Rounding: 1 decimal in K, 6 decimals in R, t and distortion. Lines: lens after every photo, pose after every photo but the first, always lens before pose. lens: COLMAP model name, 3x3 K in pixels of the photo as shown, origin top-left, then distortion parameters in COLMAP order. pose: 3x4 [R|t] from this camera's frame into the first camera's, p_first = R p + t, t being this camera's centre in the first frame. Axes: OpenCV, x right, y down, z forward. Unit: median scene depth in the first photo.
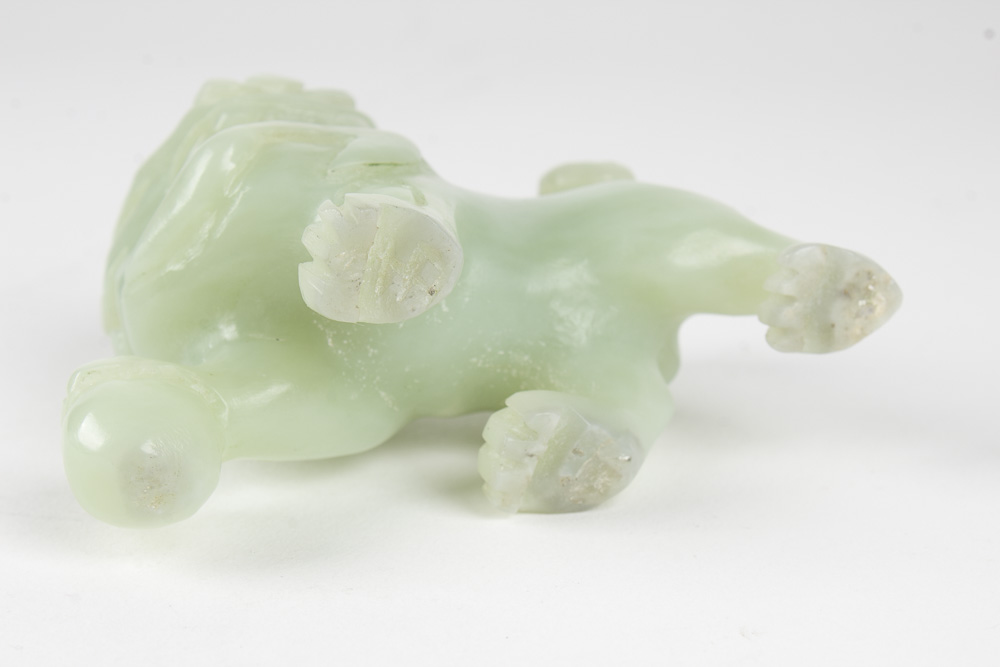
lens RADIAL K [[1637.3, 0, 499.7], [0, 1637.3, 317.1], [0, 0, 1]] dist [-0.012572, 0.059444]
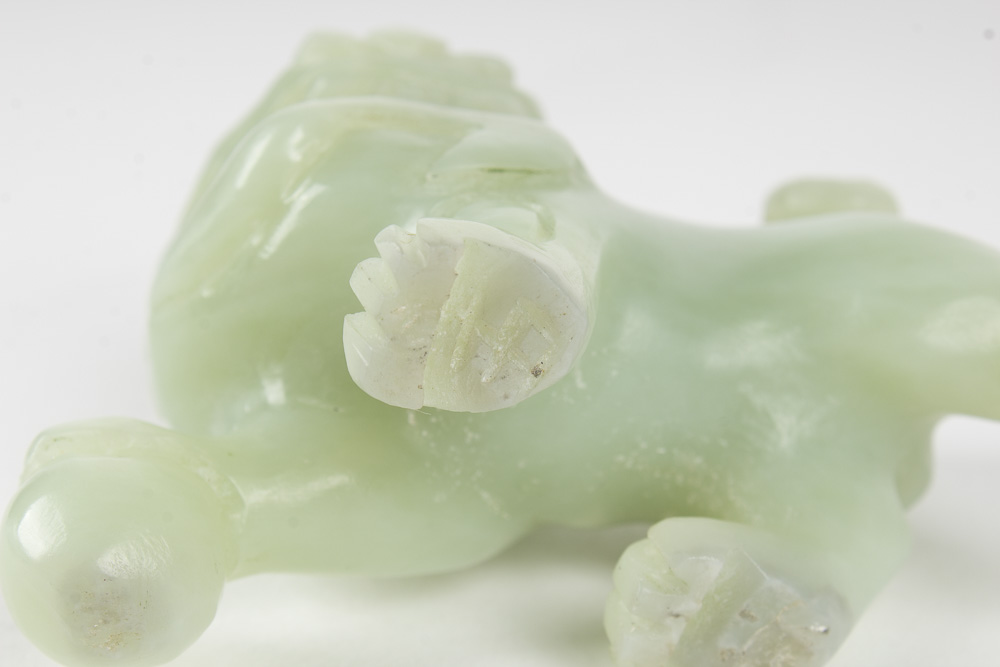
lens RADIAL K [[1961.1, 0, 500.3], [0, 1961.1, 350.8], [0, 0, 1]] dist [0.012889, 0.012708]
pose [[0.986706, 0.085930, -0.137937, 0.047743], [-0.083658, 0.996247, 0.022197, -0.035647], [0.139327, -0.010362, 0.990192, 0.172292]]
